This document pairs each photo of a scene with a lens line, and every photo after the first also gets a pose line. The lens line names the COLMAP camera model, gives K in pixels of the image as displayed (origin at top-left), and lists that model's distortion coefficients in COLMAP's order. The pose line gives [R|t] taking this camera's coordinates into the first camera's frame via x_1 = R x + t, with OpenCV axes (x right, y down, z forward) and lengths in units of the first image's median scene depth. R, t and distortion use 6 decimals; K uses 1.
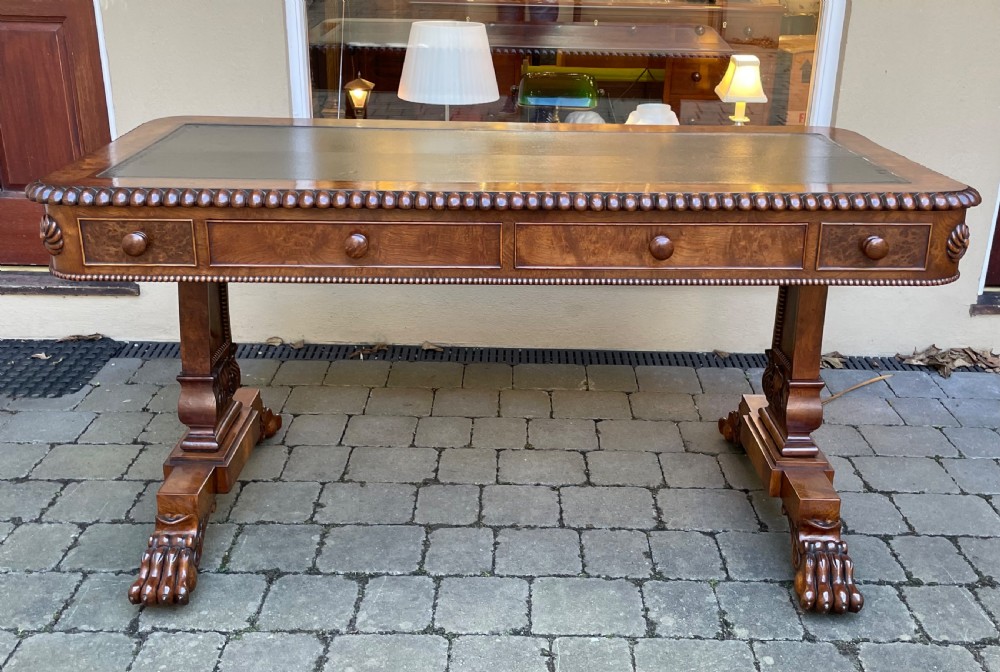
lens RADIAL K [[1019.6, 0, 520.6], [0, 1019.6, 300.6], [0, 0, 1]] dist [0.061609, 0.000000]
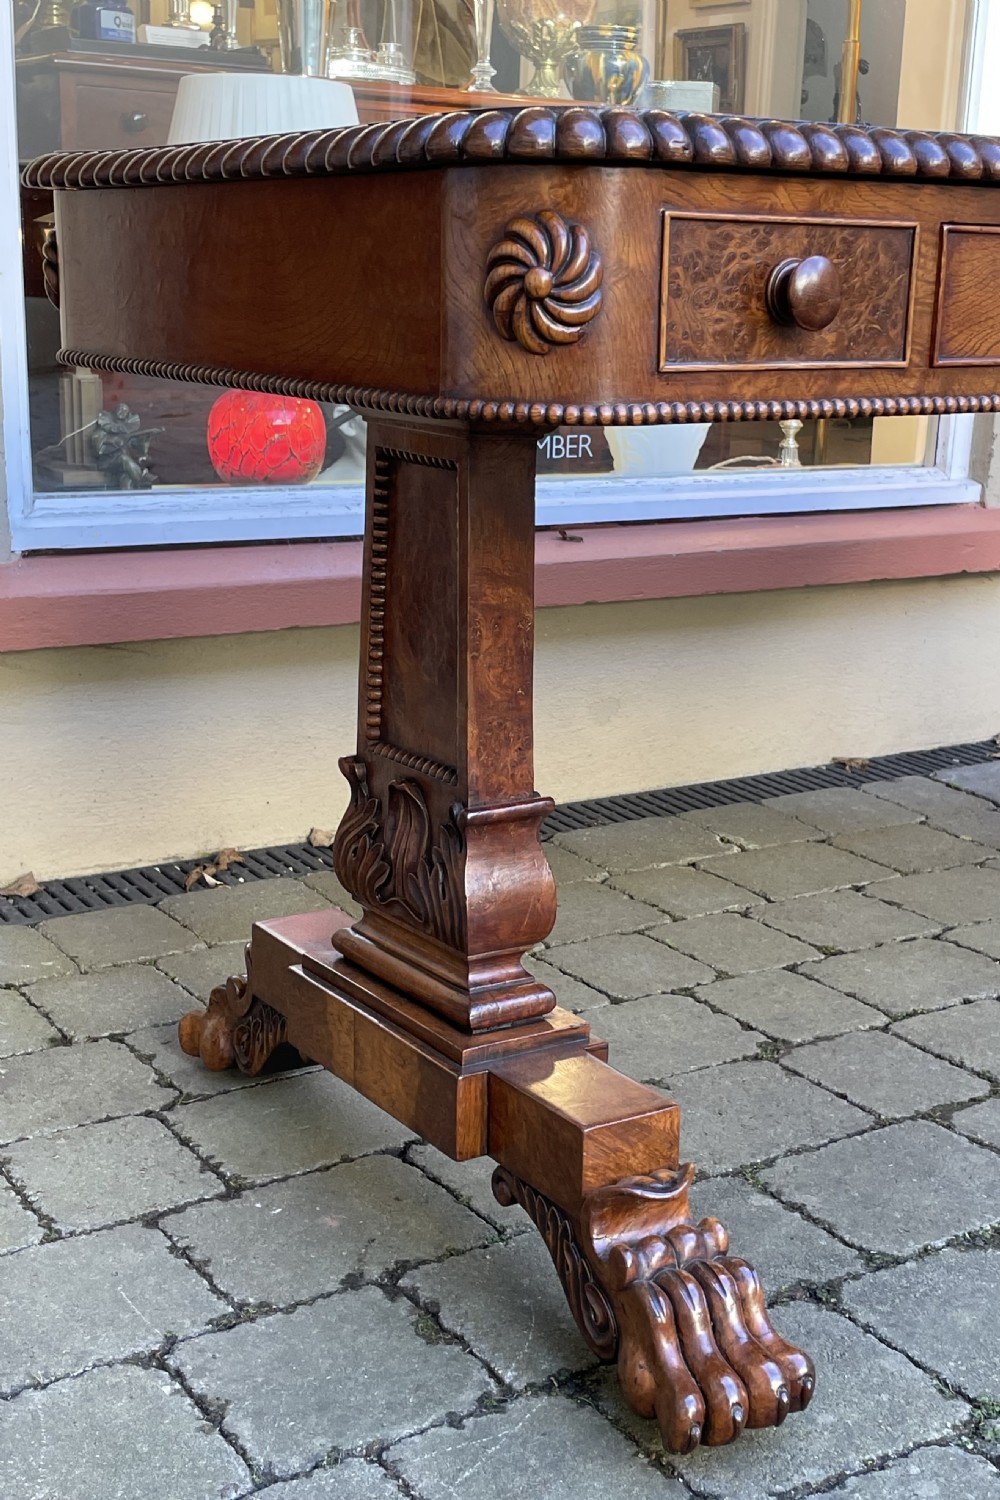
lens RADIAL K [[1906.7, 0, 560.2], [0, 1906.7, 737.2], [0, 0, 1]] dist [0.090200, 0.000000]
pose [[0.833807, -0.129285, 0.536704, -0.651699], [0.178743, 0.983046, -0.040886, 0.080996], [-0.522319, 0.130023, 0.842780, 0.434353]]
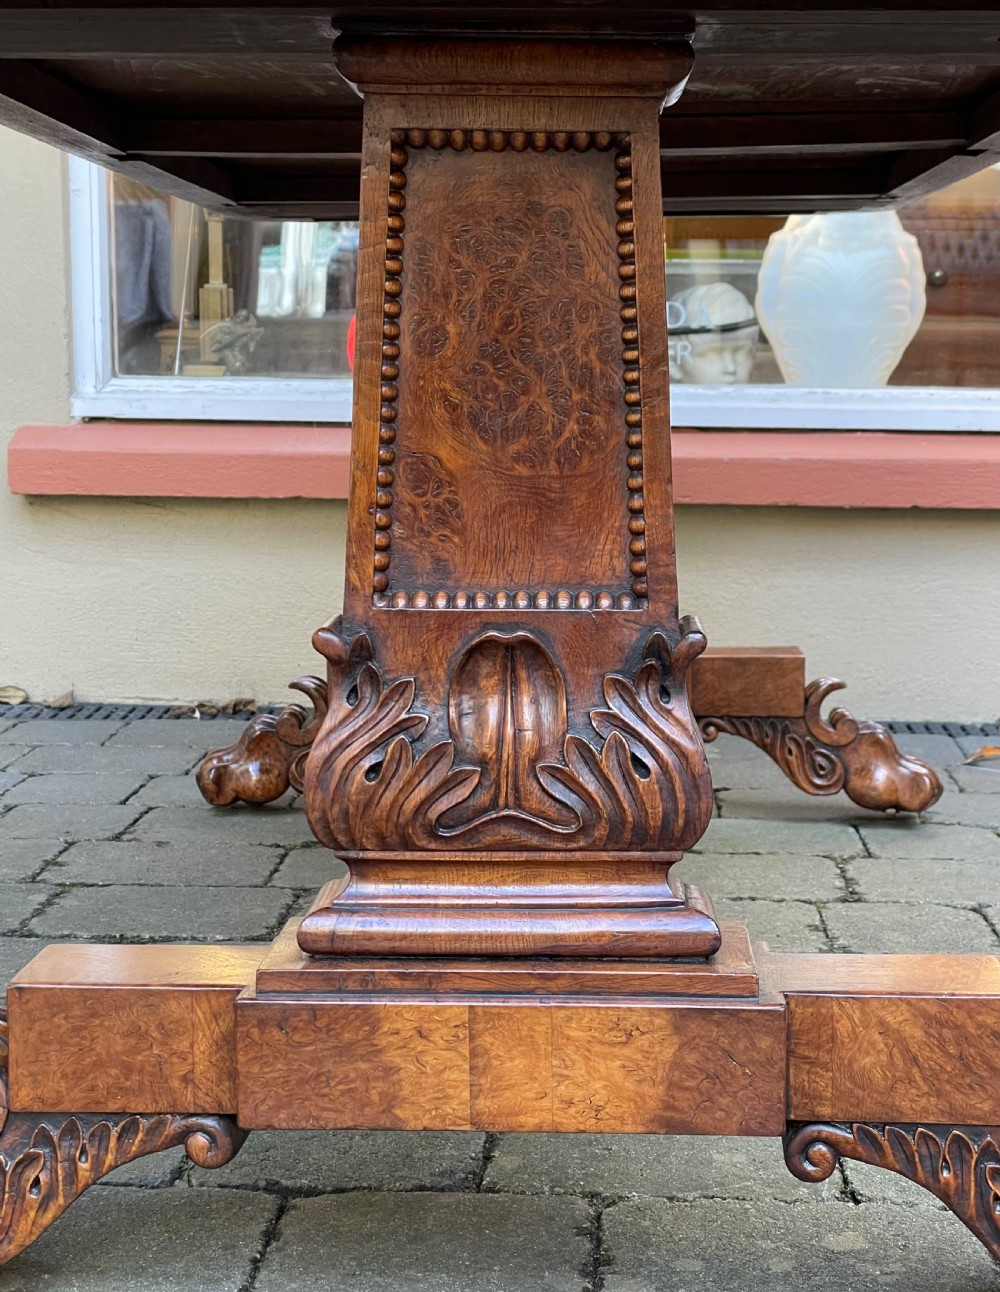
lens RADIAL K [[2190.9, 0, 499.6], [0, 2190.9, 627.4], [0, 0, 1]] dist [0.090605, 0.000000]
pose [[0.998145, -0.005129, -0.060663, 0.051612], [-0.008042, 0.976605, -0.214890, 0.331729], [0.060346, 0.214979, 0.974752, 0.095376]]
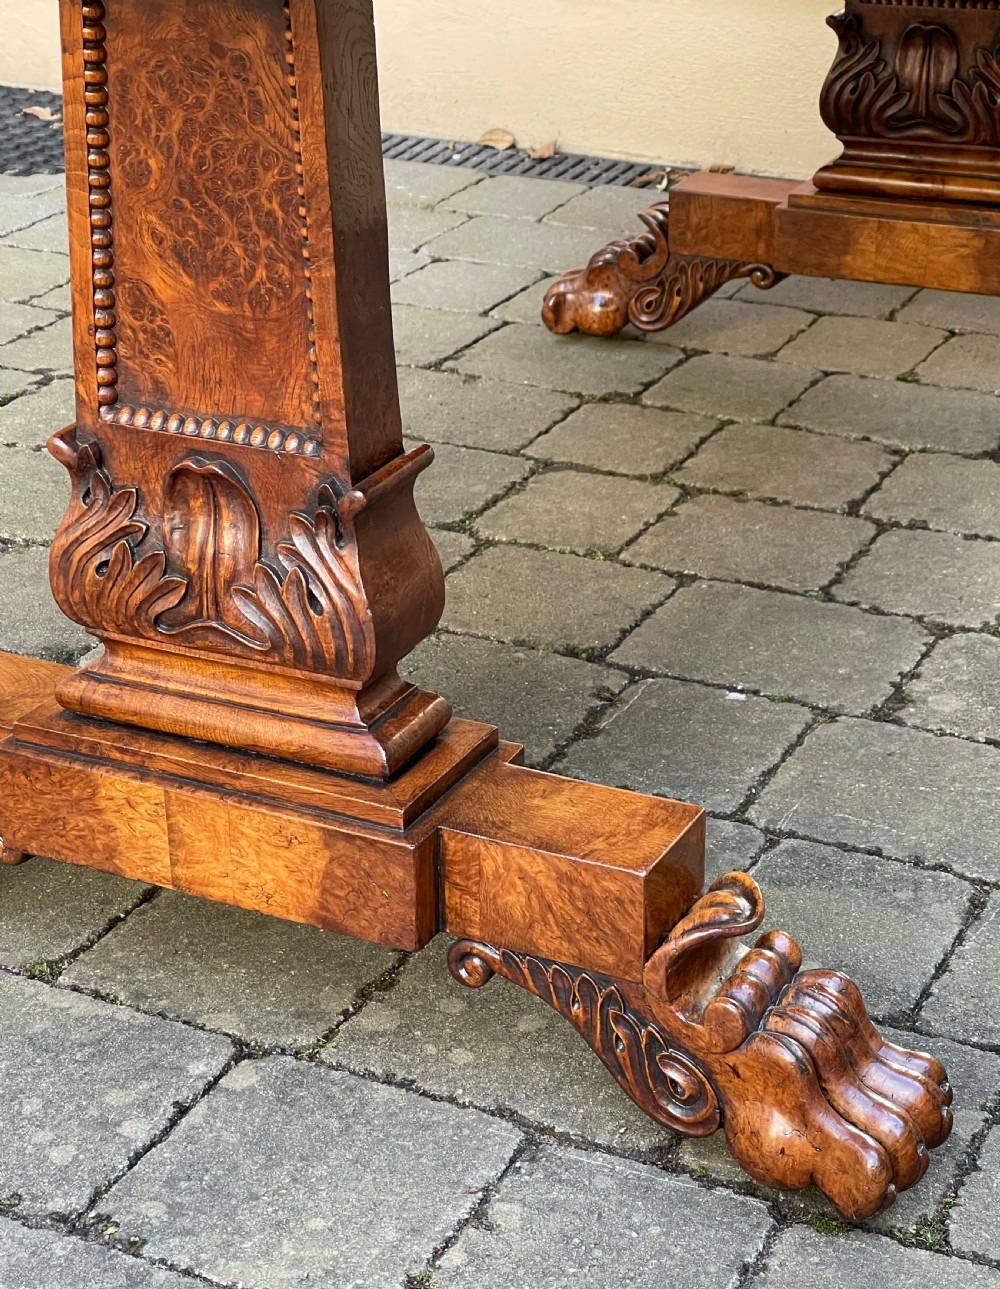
lens RADIAL K [[2407.2, 0, 497.7], [0, 2407.2, 647.2], [0, 0, 1]] dist [0.123352, 0.000000]
pose [[0.892980, 0.171098, -0.416307, 0.344555], [-0.126819, 0.983101, 0.132018, 0.177785], [0.431860, -0.065094, 0.899589, 0.091831]]
